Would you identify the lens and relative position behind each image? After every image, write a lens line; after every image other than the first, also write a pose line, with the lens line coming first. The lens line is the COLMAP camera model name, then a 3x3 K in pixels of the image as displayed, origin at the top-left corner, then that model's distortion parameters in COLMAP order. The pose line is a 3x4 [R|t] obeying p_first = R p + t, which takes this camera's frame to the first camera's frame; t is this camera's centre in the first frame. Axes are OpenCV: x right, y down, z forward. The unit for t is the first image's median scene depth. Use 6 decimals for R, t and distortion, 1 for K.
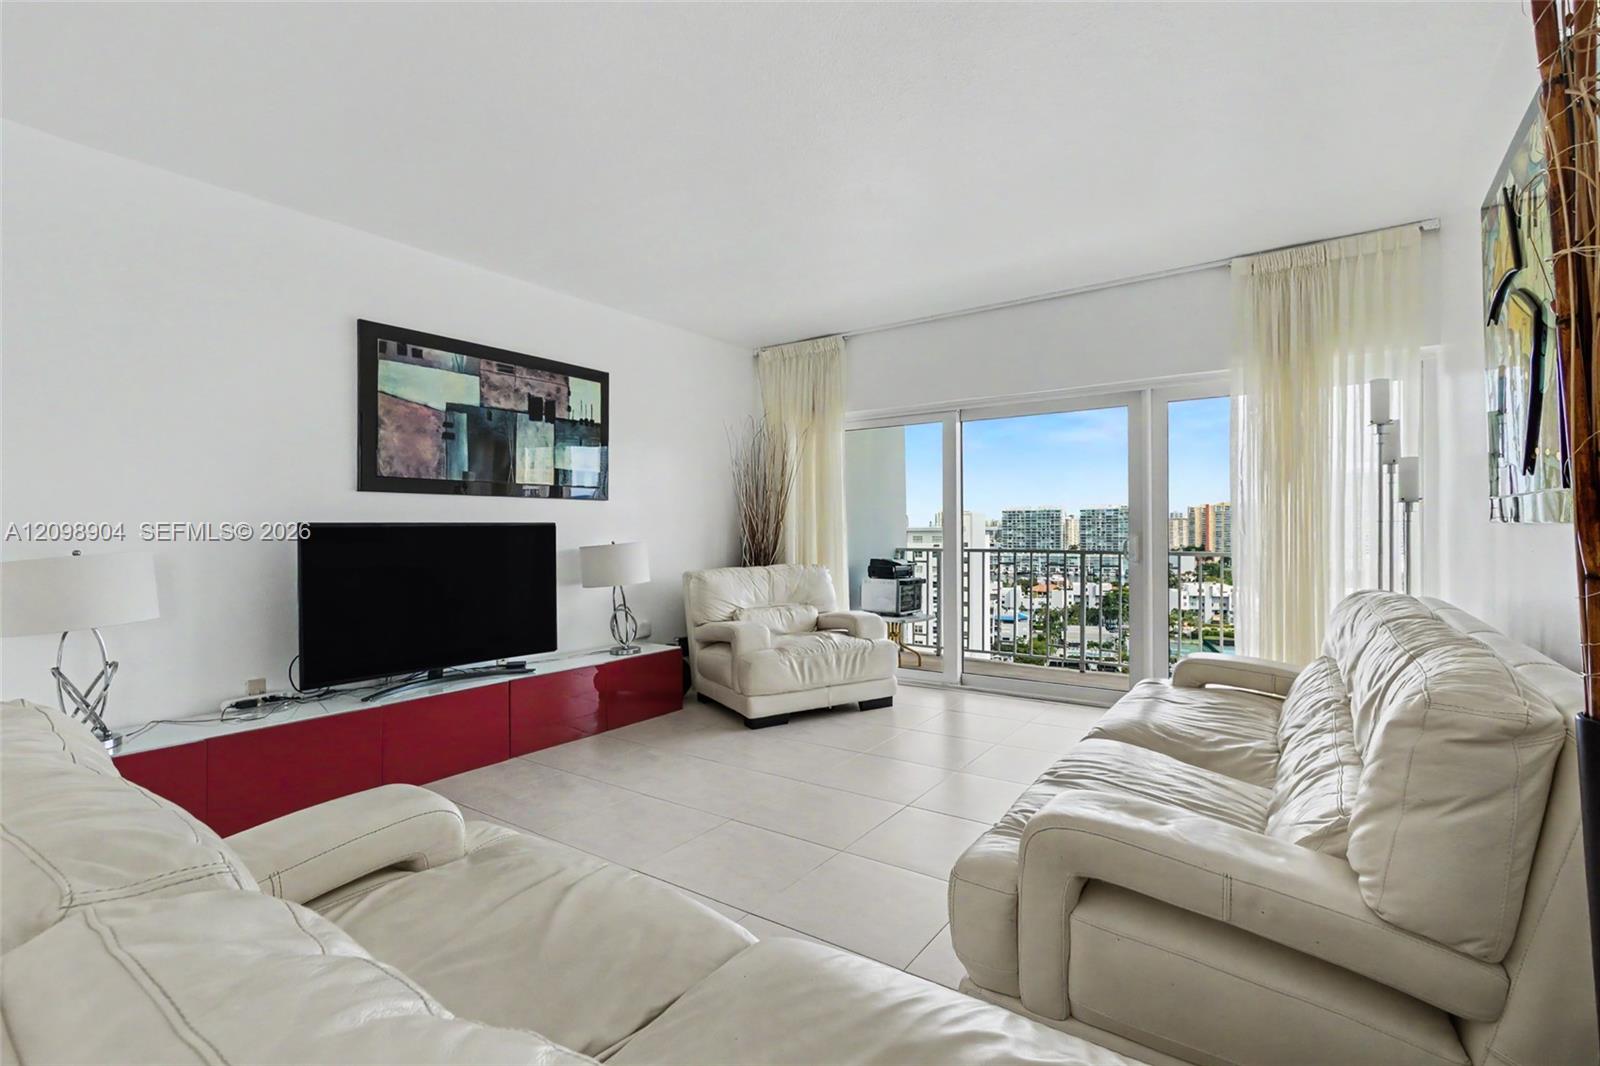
lens RADIAL K [[735.4, 0, 805.2], [0, 735.4, 529.3], [0, 0, 1]] dist [0.005675, -0.000929]
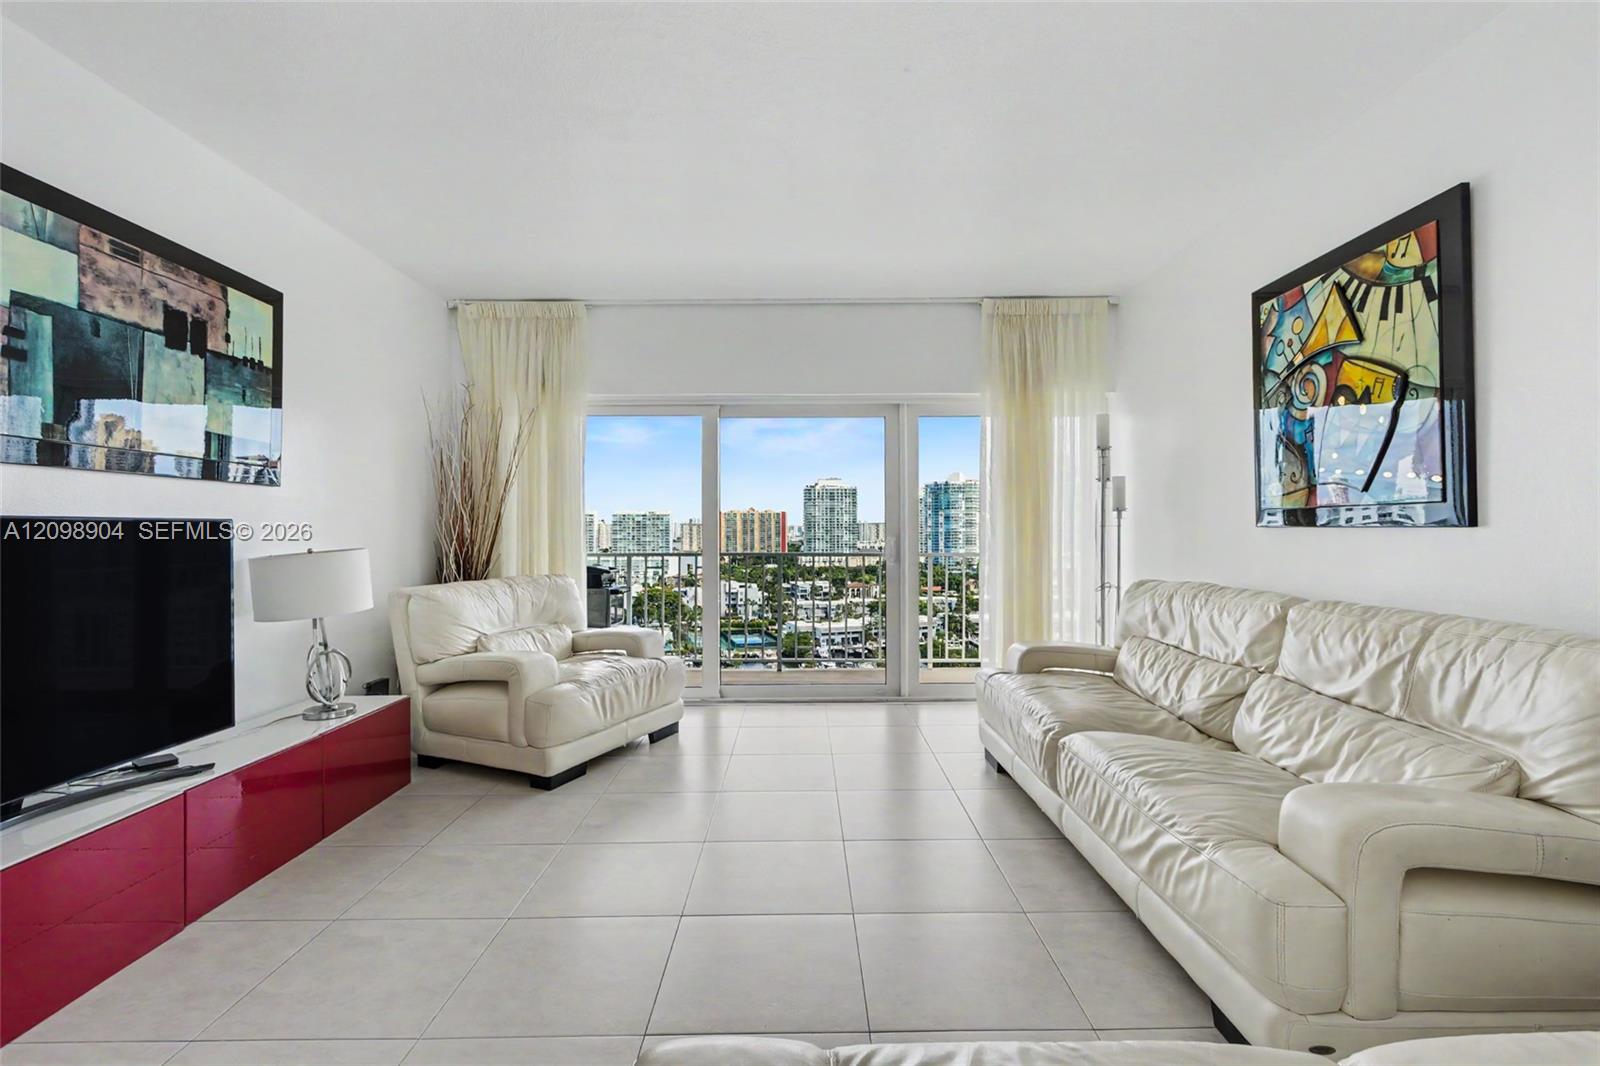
lens RADIAL K [[732.1, 0, 805.9], [0, 732.1, 527.6], [0, 0, 1]] dist [0.007693, -0.001980]
pose [[0.814694, 0.005553, 0.579865, -0.301717], [-0.000922, 0.999965, -0.008282, 0.002628], [-0.579890, 0.006212, 0.814671, 0.219192]]
